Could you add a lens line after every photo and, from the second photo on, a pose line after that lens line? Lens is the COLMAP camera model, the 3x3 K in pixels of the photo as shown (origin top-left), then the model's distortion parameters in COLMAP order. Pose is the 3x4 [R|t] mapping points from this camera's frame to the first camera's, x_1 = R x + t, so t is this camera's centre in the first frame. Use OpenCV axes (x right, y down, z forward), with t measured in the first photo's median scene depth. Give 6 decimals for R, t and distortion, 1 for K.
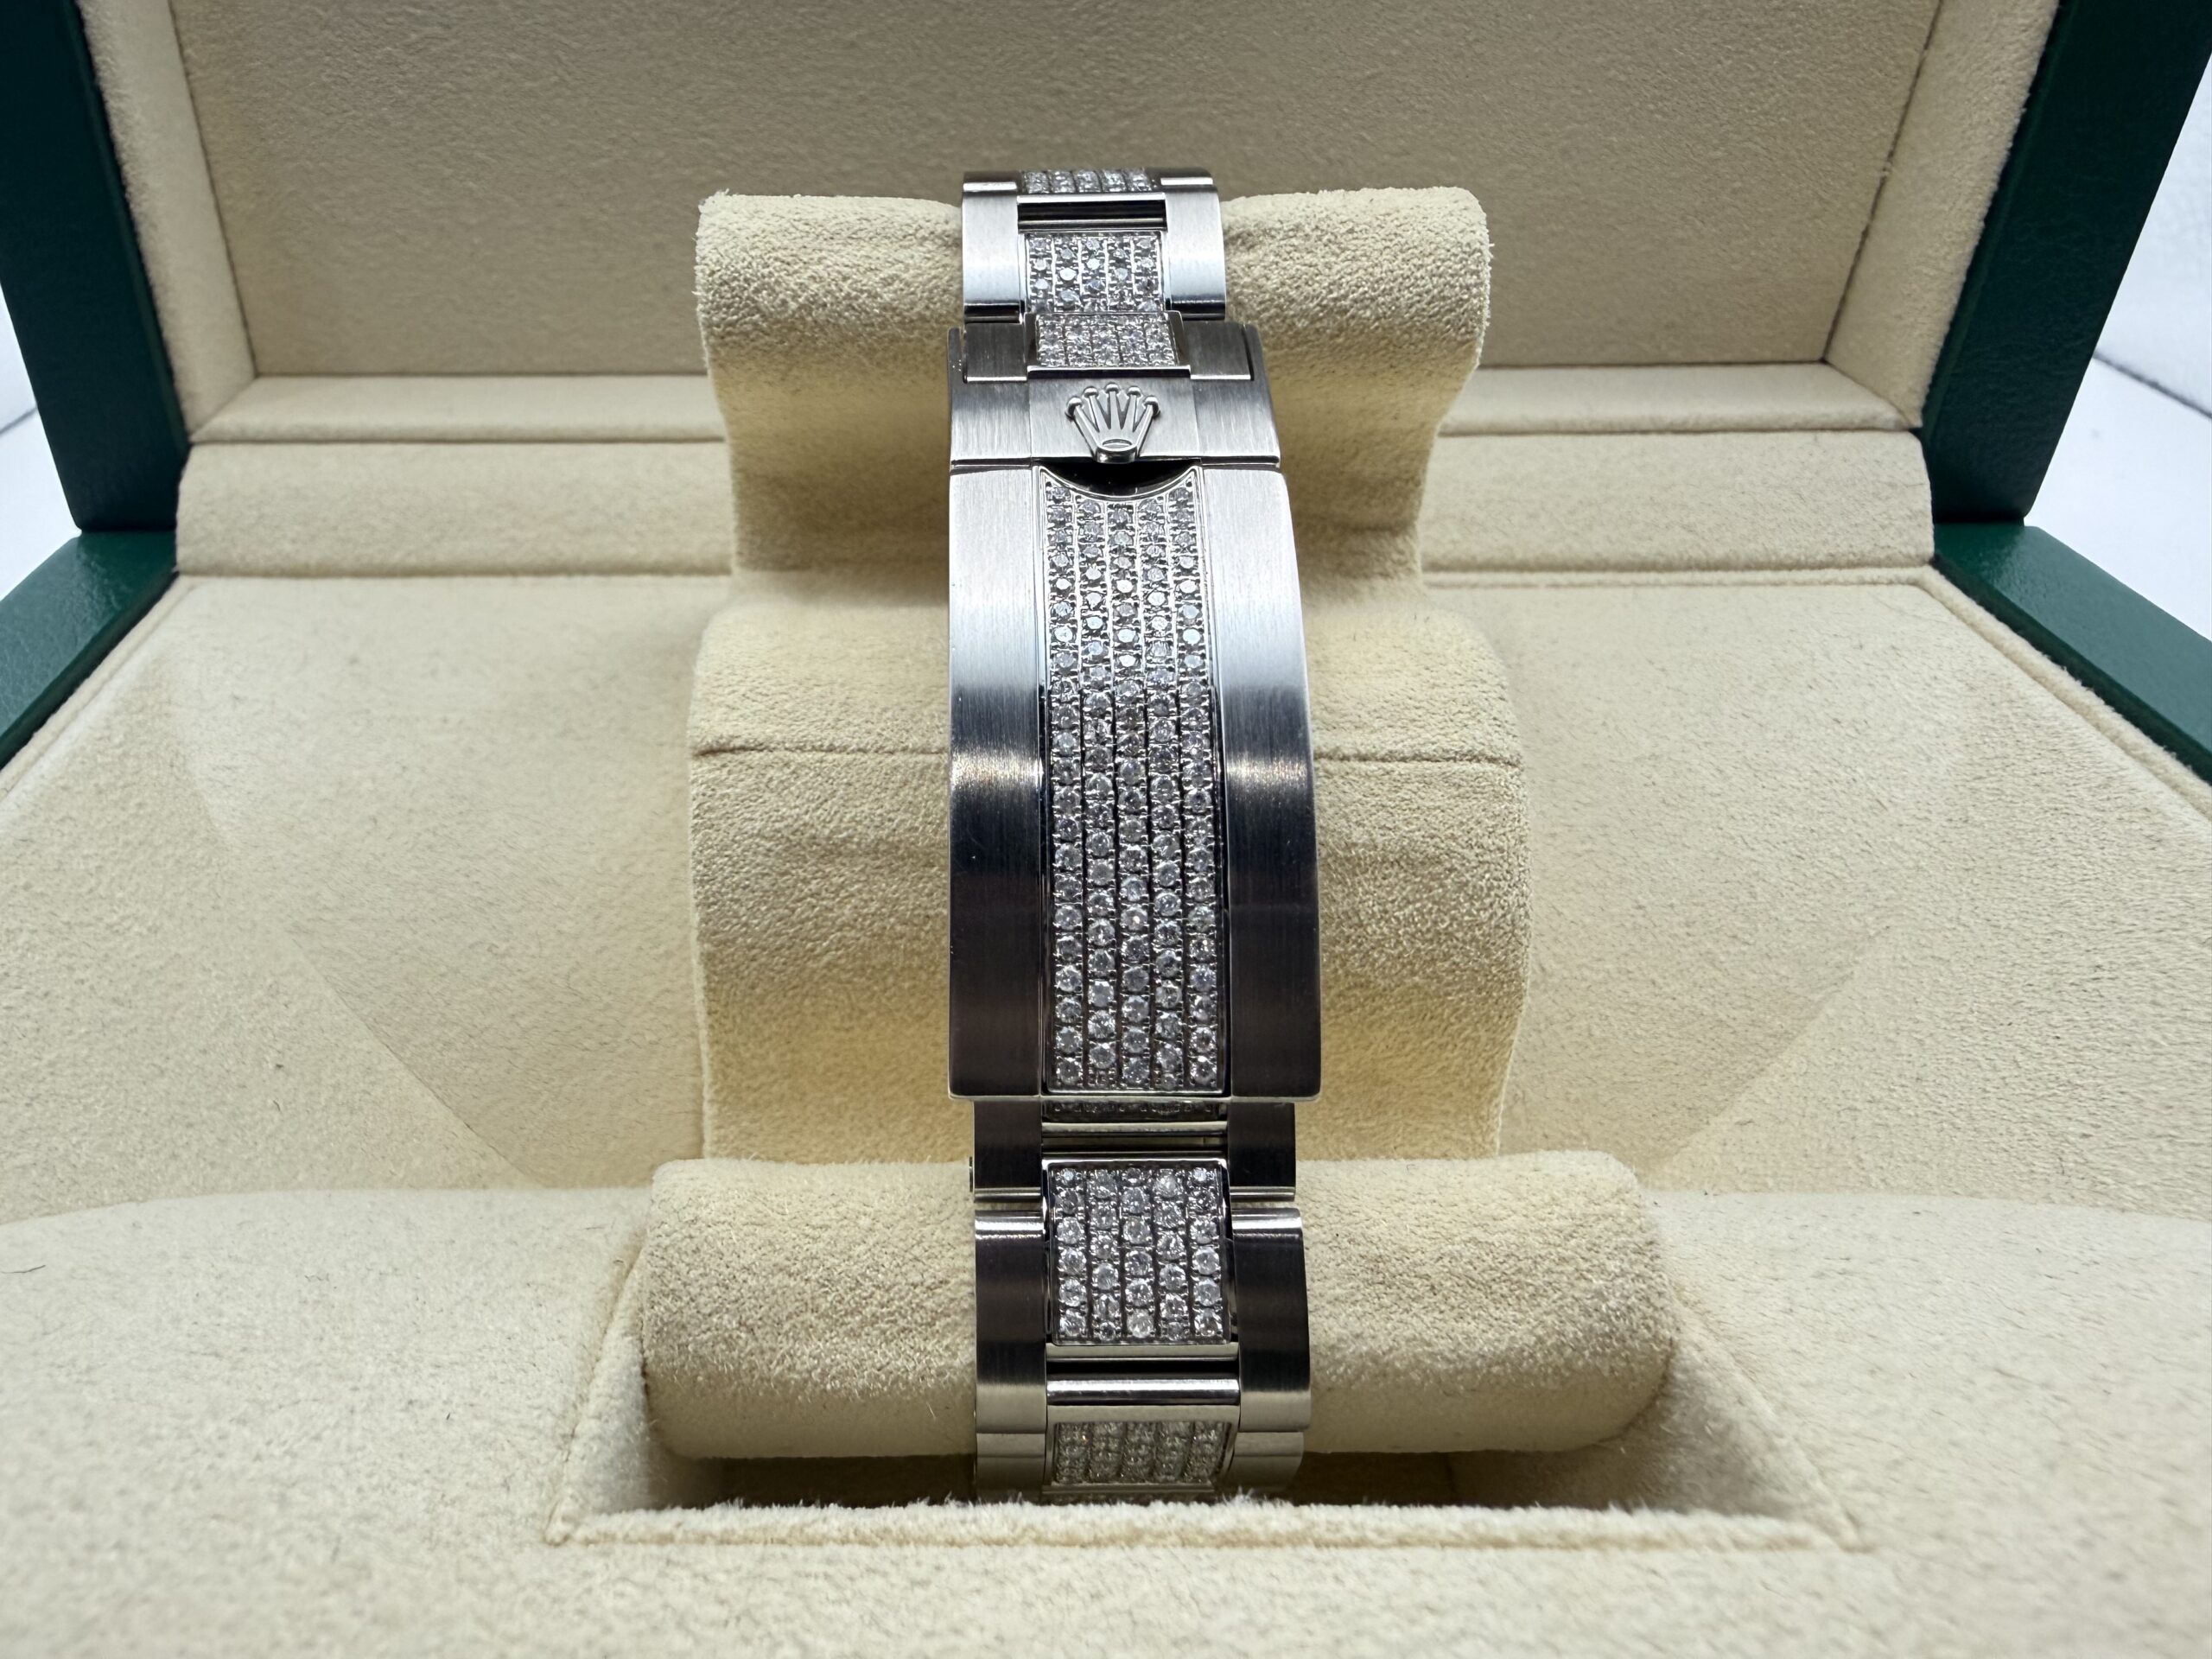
lens RADIAL K [[1599.7, 0, 899.5], [0, 1599.7, 834.2], [0, 0, 1]] dist [-0.012737, 0.013469]
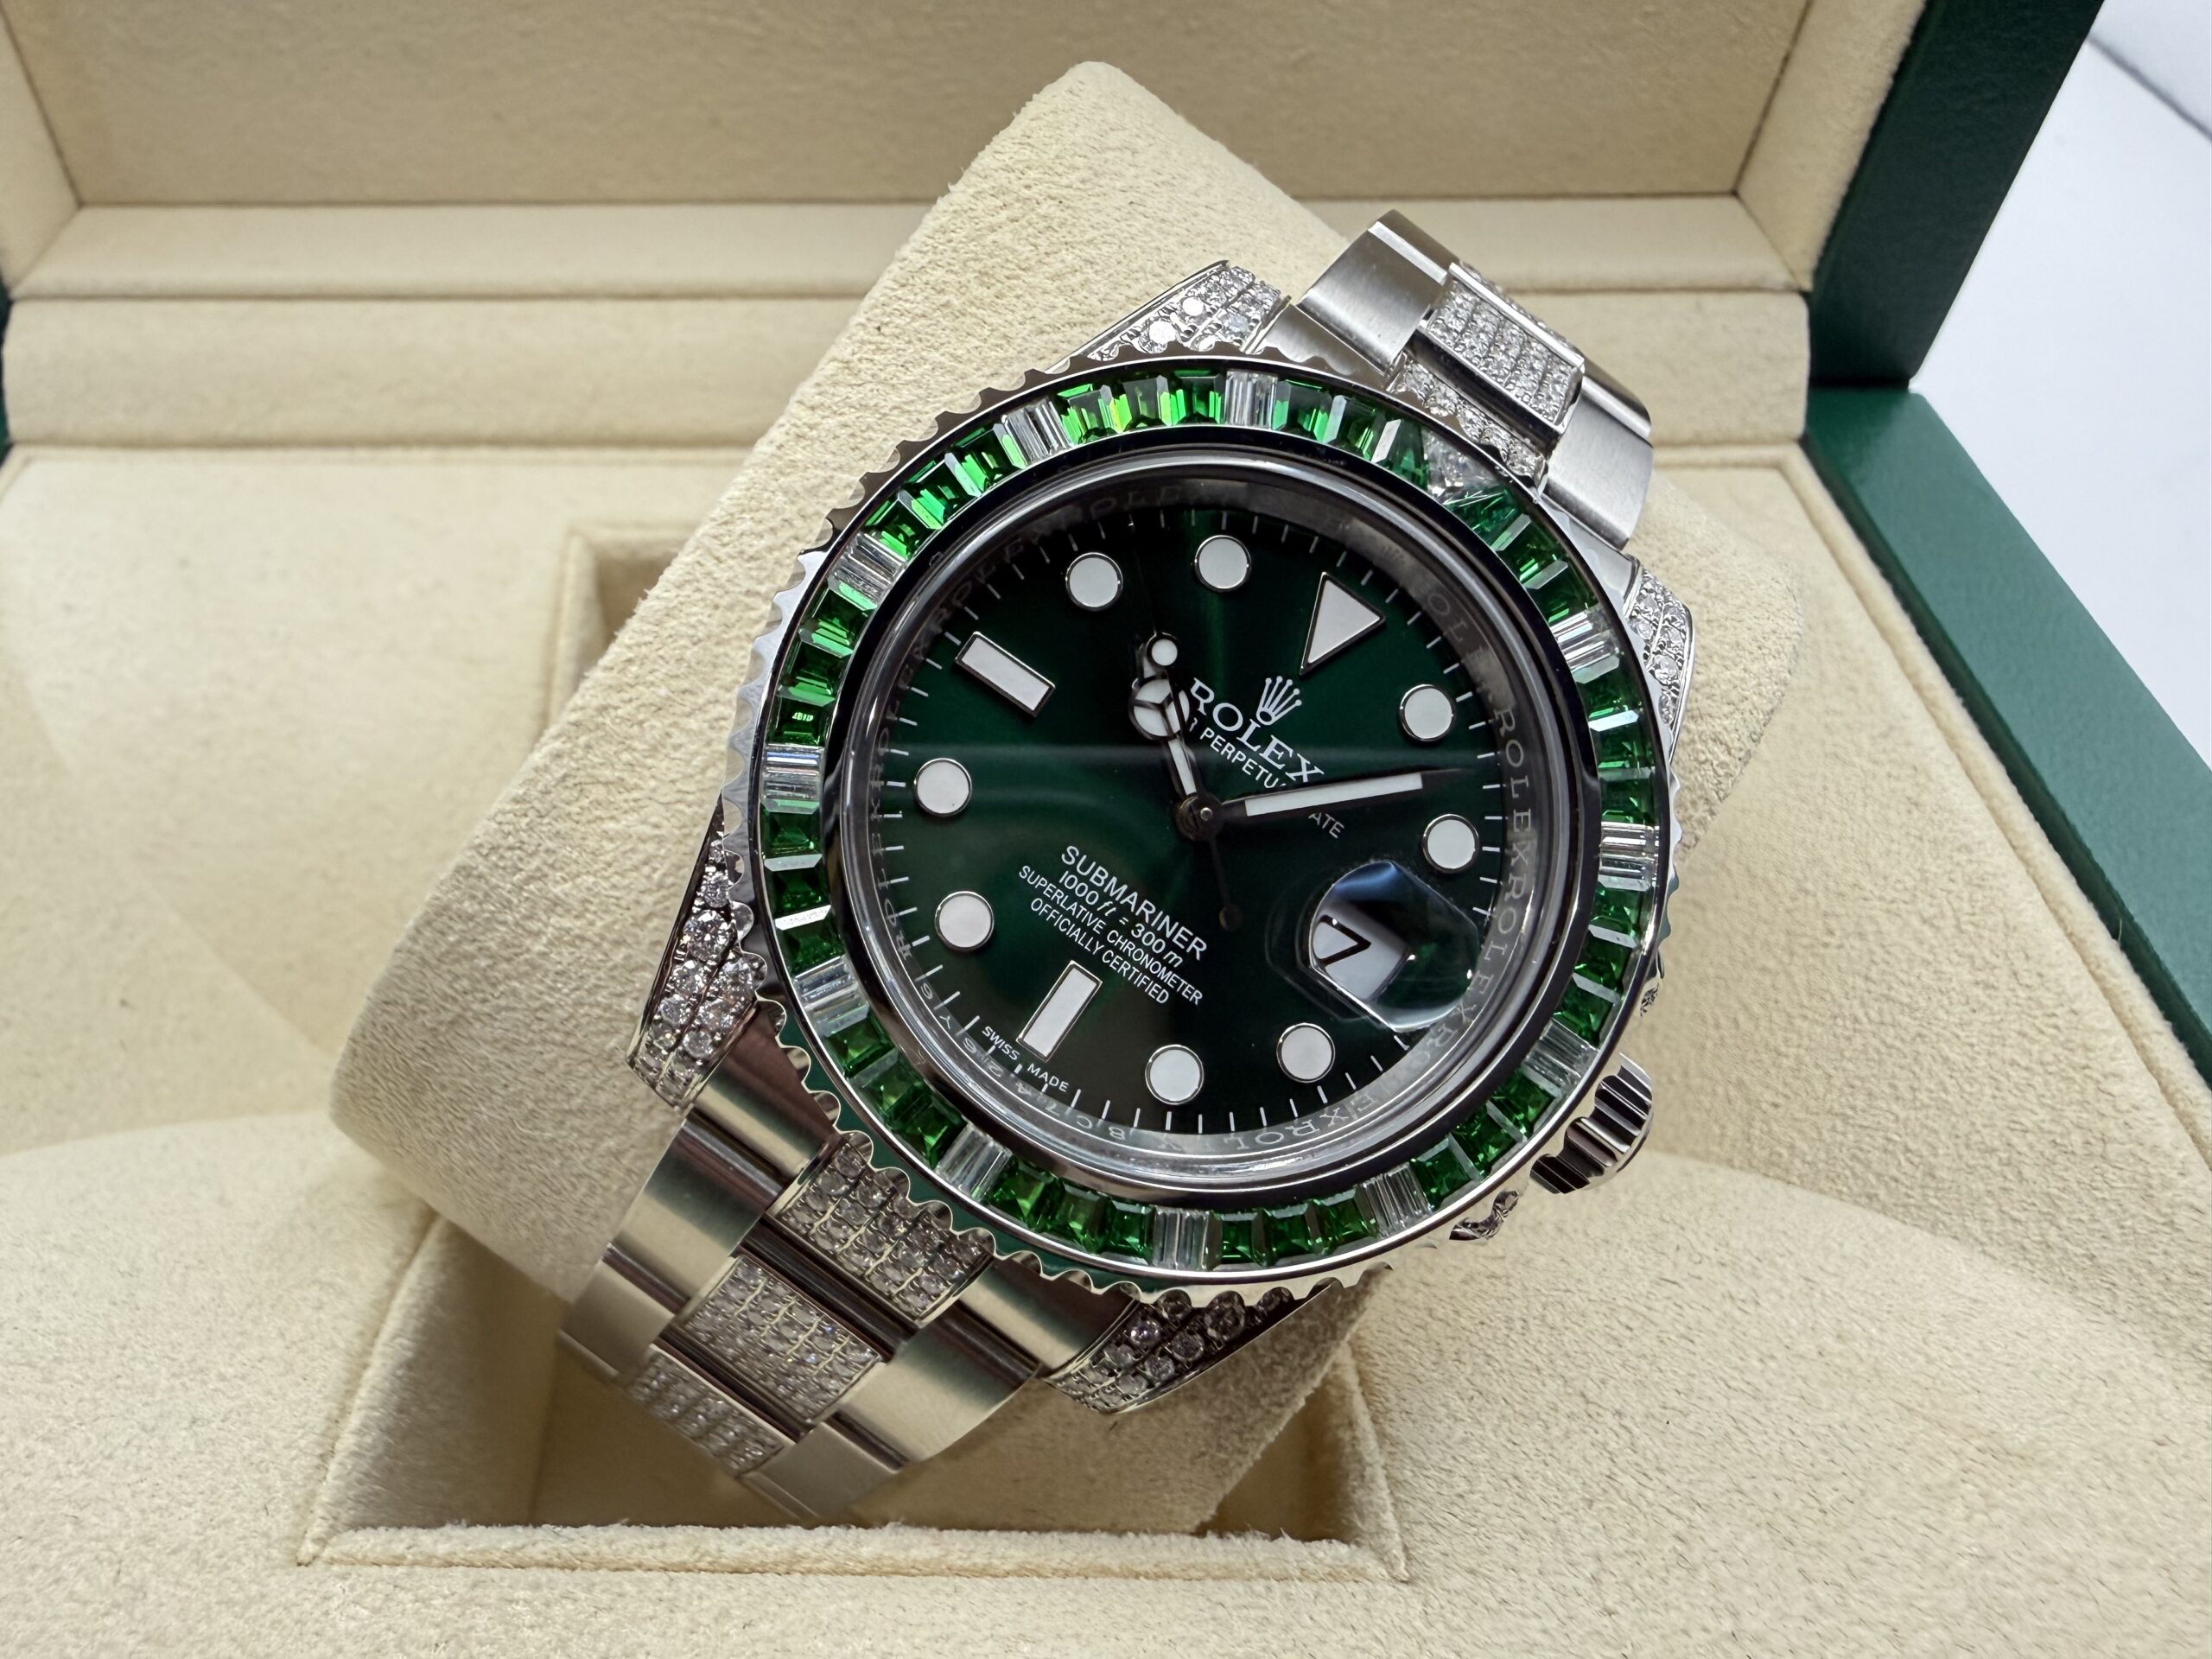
lens RADIAL K [[1599.7, 0, 899.5], [0, 1599.7, 834.2], [0, 0, 1]] dist [-0.012737, 0.013469]
pose [[0.999962, 0.004730, -0.007380, 0.132721], [-0.002854, 0.971714, 0.236142, -0.207652], [0.008288, -0.236111, 0.971691, -0.011534]]
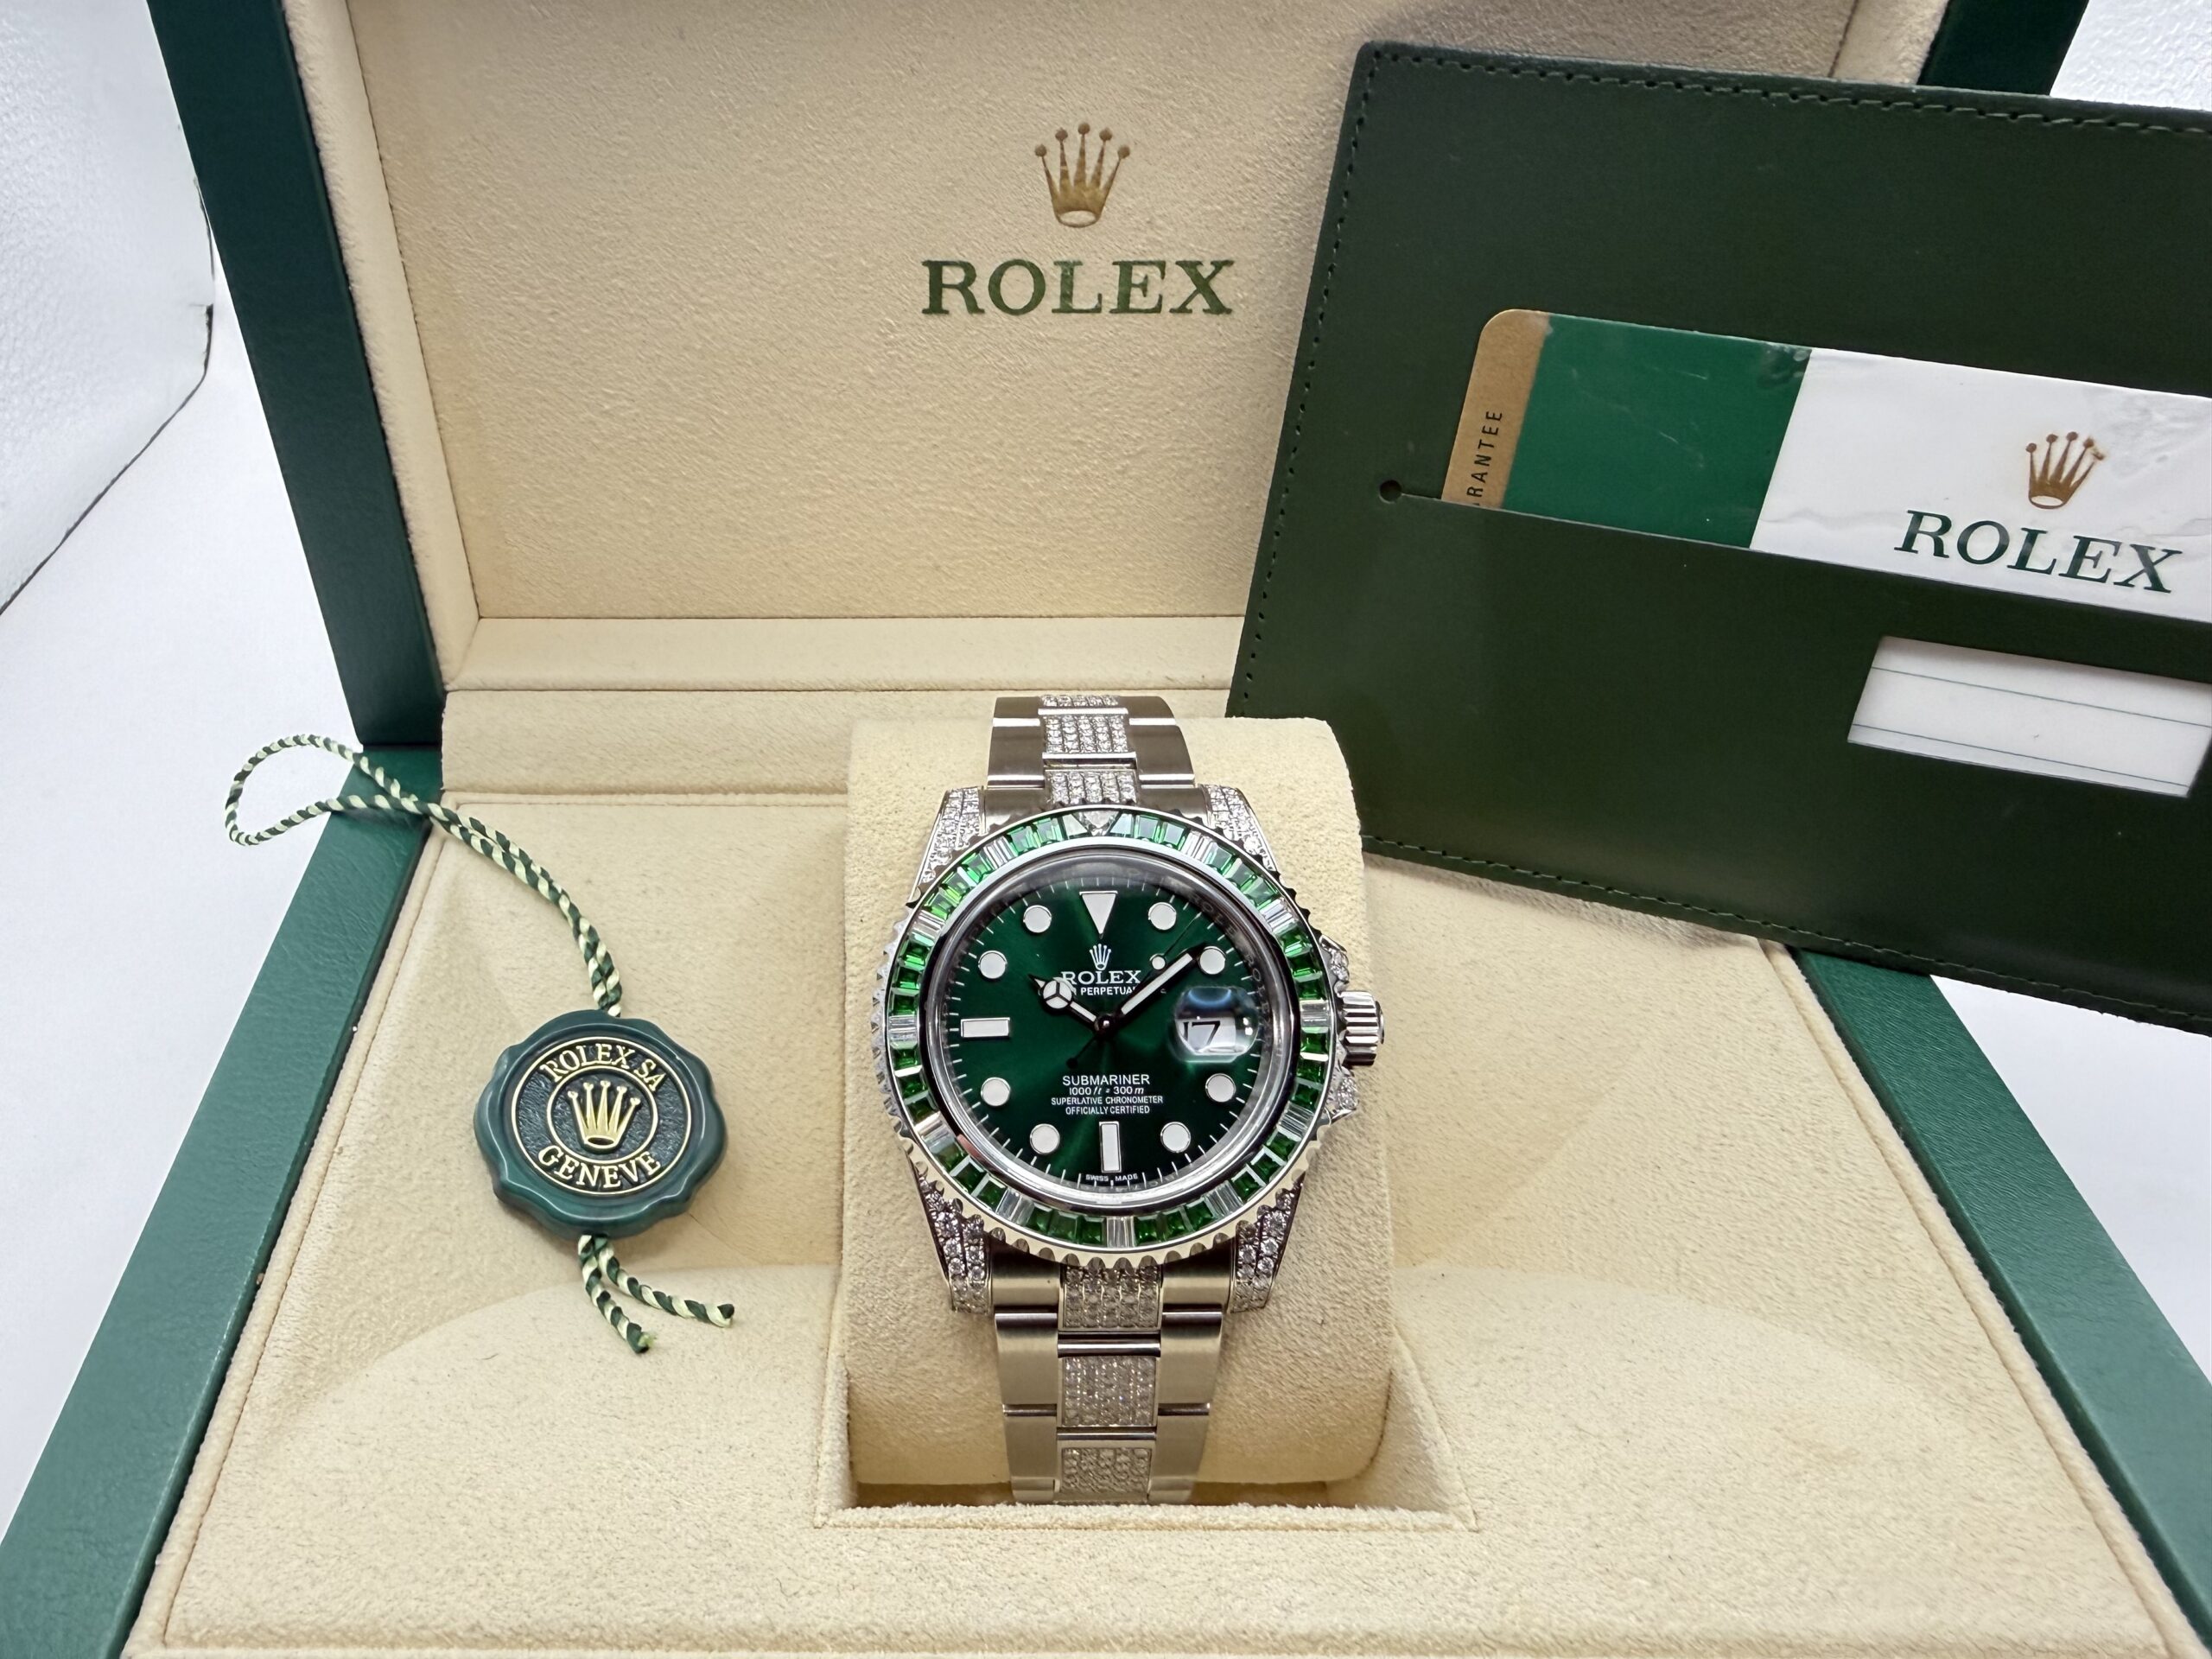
lens RADIAL K [[1574.5, 0, 906.4], [0, 1574.5, 839.1], [0, 0, 1]] dist [-0.008066, 0.008356]
pose [[0.999994, 0.000901, 0.003300, -0.065781], [-0.001284, 0.993039, 0.117779, -0.361960], [-0.003171, -0.117783, 0.993034, -0.478217]]
